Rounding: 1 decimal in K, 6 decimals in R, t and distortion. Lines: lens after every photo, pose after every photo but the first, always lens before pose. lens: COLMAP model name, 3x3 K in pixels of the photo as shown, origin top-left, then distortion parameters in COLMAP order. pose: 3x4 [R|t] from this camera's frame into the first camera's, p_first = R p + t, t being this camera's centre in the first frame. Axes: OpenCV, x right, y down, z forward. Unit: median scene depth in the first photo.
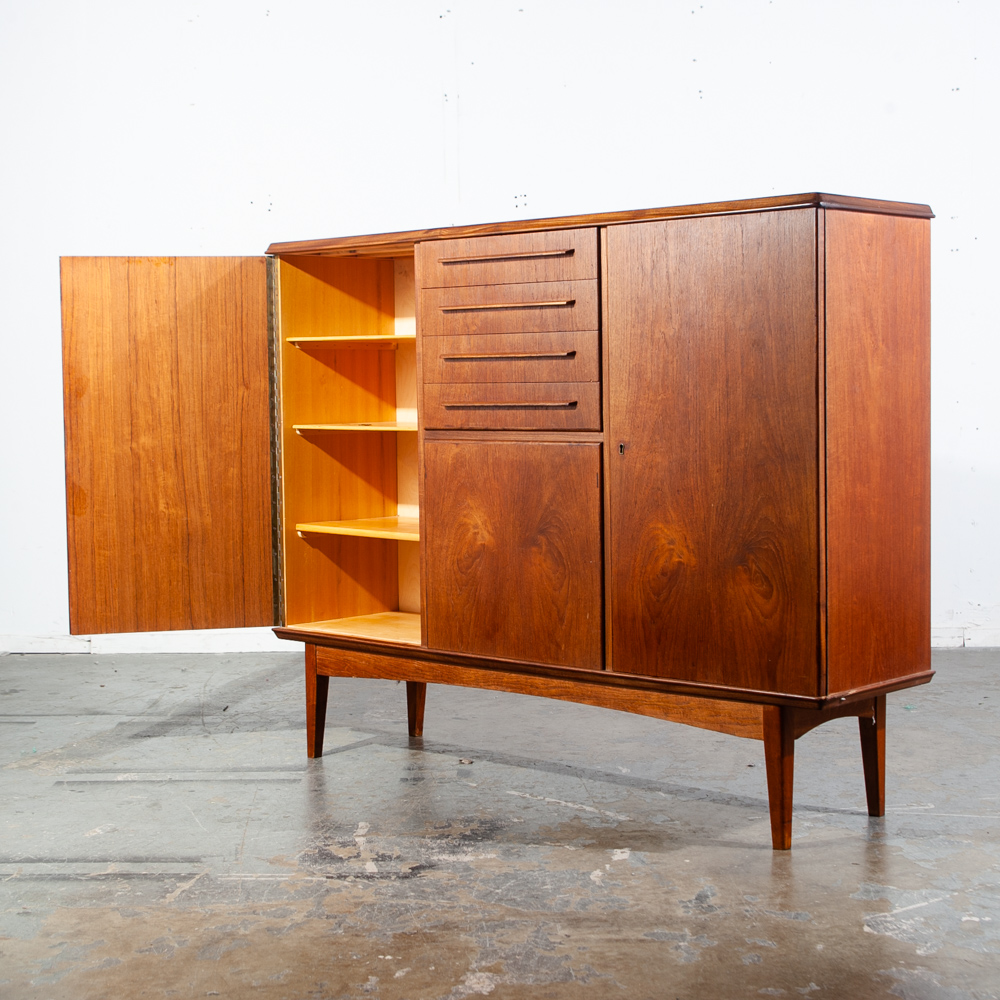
lens RADIAL K [[1851.2, 0, 500.2], [0, 1851.2, 460.7], [0, 0, 1]] dist [-0.042384, 0.211922]
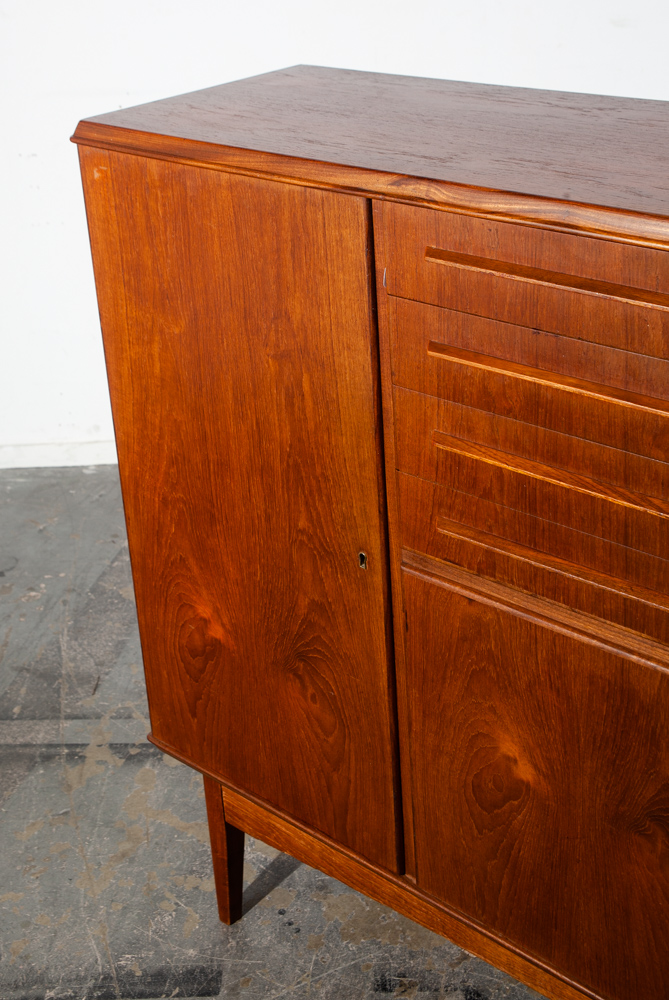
lens RADIAL K [[1536.9, 0, 295.8], [0, 1536.9, 443.7], [0, 0, 1]] dist [0.062434, 0.142346]
pose [[0.998026, -0.038147, -0.049883, -0.054183], [0.053724, 0.929962, 0.363710, -0.230935], [0.032515, -0.365672, 0.930176, 0.683548]]
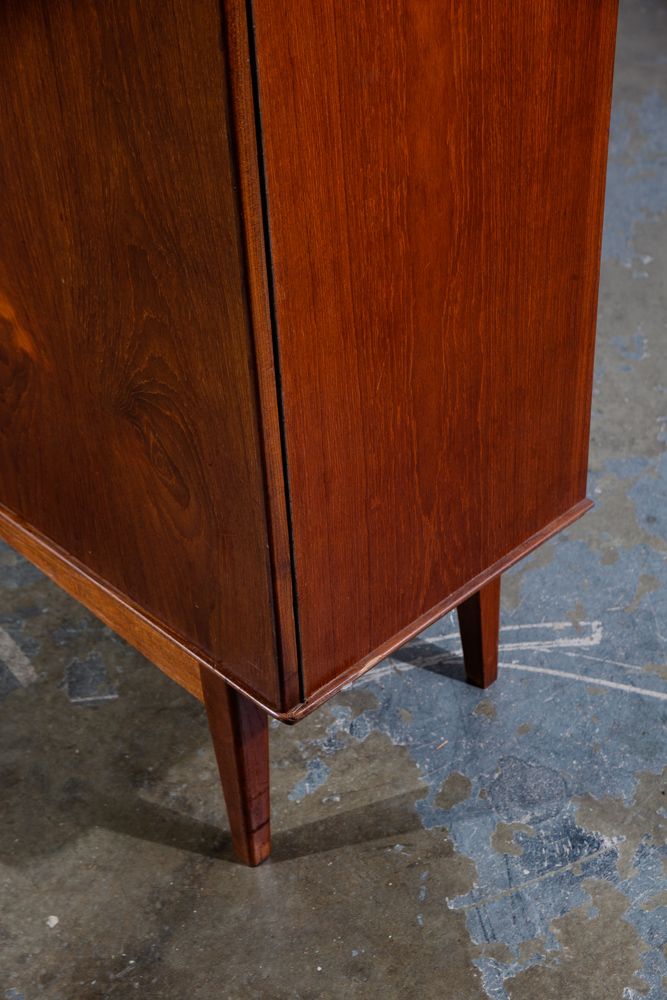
lens RADIAL K [[1948.9, 0, 330.5], [0, 1948.9, 511.7], [0, 0, 1]] dist [0.285802, 0.007315]
pose [[0.997788, 0.015749, -0.064583, 0.204233], [0.027182, 0.789938, 0.612584, -0.209550], [0.060664, -0.612984, 0.787763, 0.599012]]
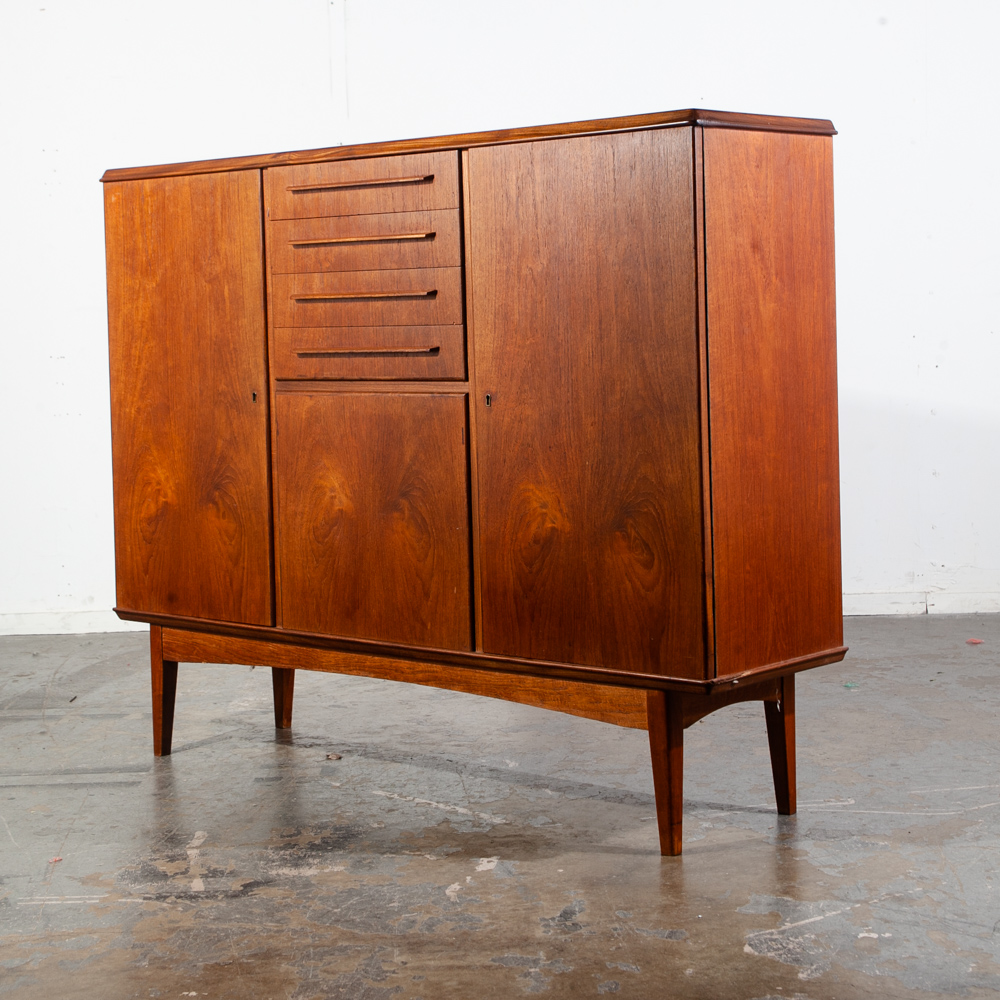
lens RADIAL K [[2092.4, 0, 502.3], [0, 2092.4, 356.3], [0, 0, 1]] dist [0.023248, 0.239234]
pose [[0.999784, -0.013834, 0.015505, 0.058486], [0.014157, 0.999681, -0.020926, -0.006491], [-0.015210, 0.021141, 0.999661, 0.001001]]
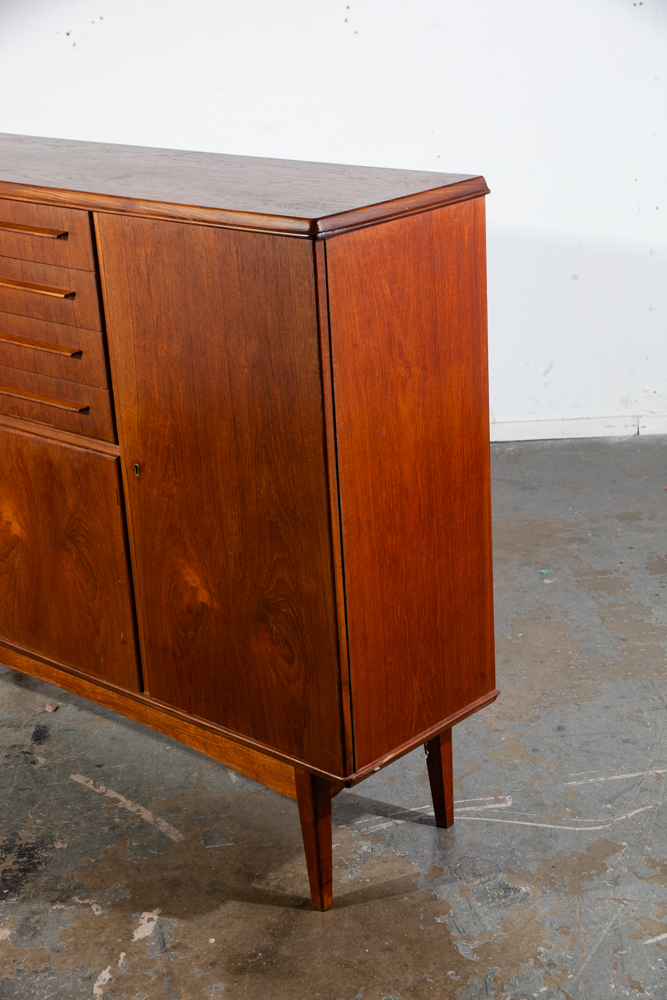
lens RADIAL K [[1658.6, 0, 333.5], [0, 1658.6, 500.0], [0, 0, 1]] dist [0.178891, 0.029026]
pose [[0.999126, -0.038513, -0.016240, 0.174646], [0.041606, 0.953561, 0.298311, -0.228667], [0.003997, -0.298726, 0.954331, 0.252502]]
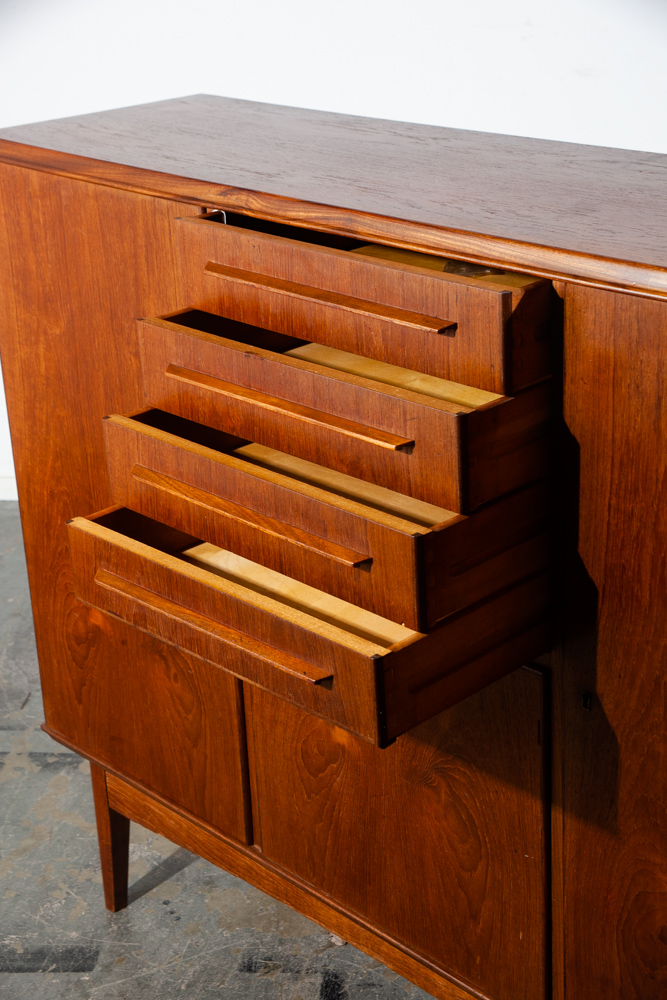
lens RADIAL K [[1686.9, 0, 333.5], [0, 1686.9, 500.0], [0, 0, 1]] dist [0.179968, 0.123357]
pose [[0.997194, -0.003331, -0.074793, 0.031226], [0.028736, 0.939521, 0.341284, -0.231307], [0.069133, -0.342475, 0.936980, 0.578016]]
